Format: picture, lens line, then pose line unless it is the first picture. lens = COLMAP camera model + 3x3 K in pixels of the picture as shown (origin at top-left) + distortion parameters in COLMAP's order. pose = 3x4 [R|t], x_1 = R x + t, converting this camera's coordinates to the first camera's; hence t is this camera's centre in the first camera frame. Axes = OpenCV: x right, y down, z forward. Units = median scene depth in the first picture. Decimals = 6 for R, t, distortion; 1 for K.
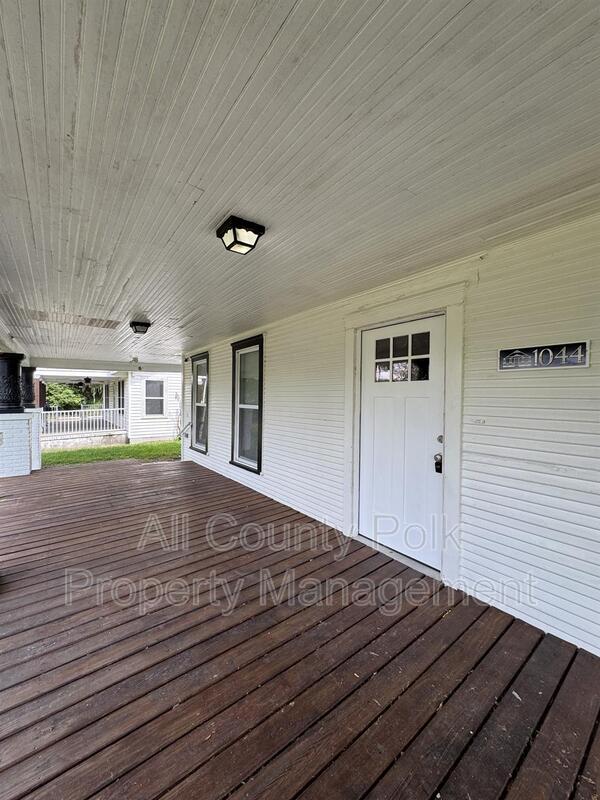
lens RADIAL K [[322.0, 0, 301.0], [0, 322.0, 401.1], [0, 0, 1]] dist [-0.002312, -0.000053]
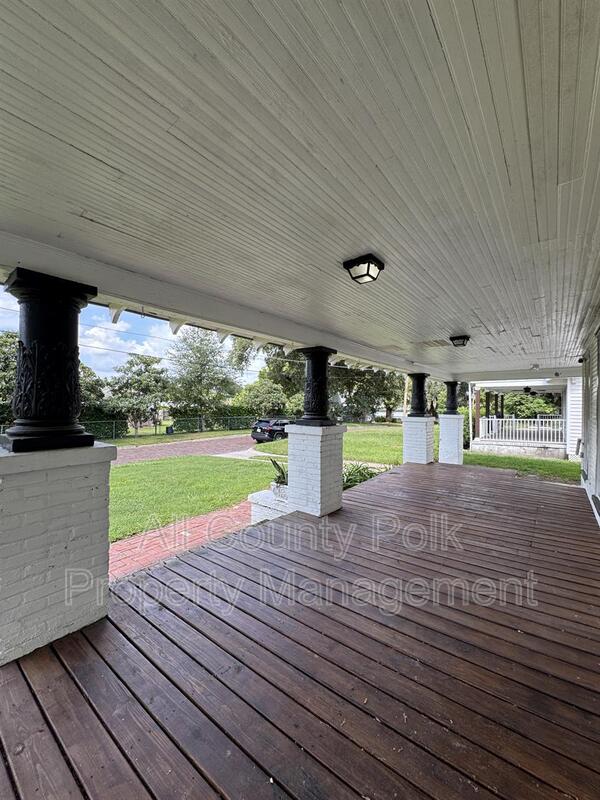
lens RADIAL K [[322.0, 0, 301.0], [0, 322.0, 401.1], [0, 0, 1]] dist [-0.002312, -0.000053]
pose [[0.248156, -0.006949, -0.968695, 0.138048], [-0.021649, 0.999685, -0.012717, -0.001530], [0.968478, 0.024127, 0.247928, 0.073963]]
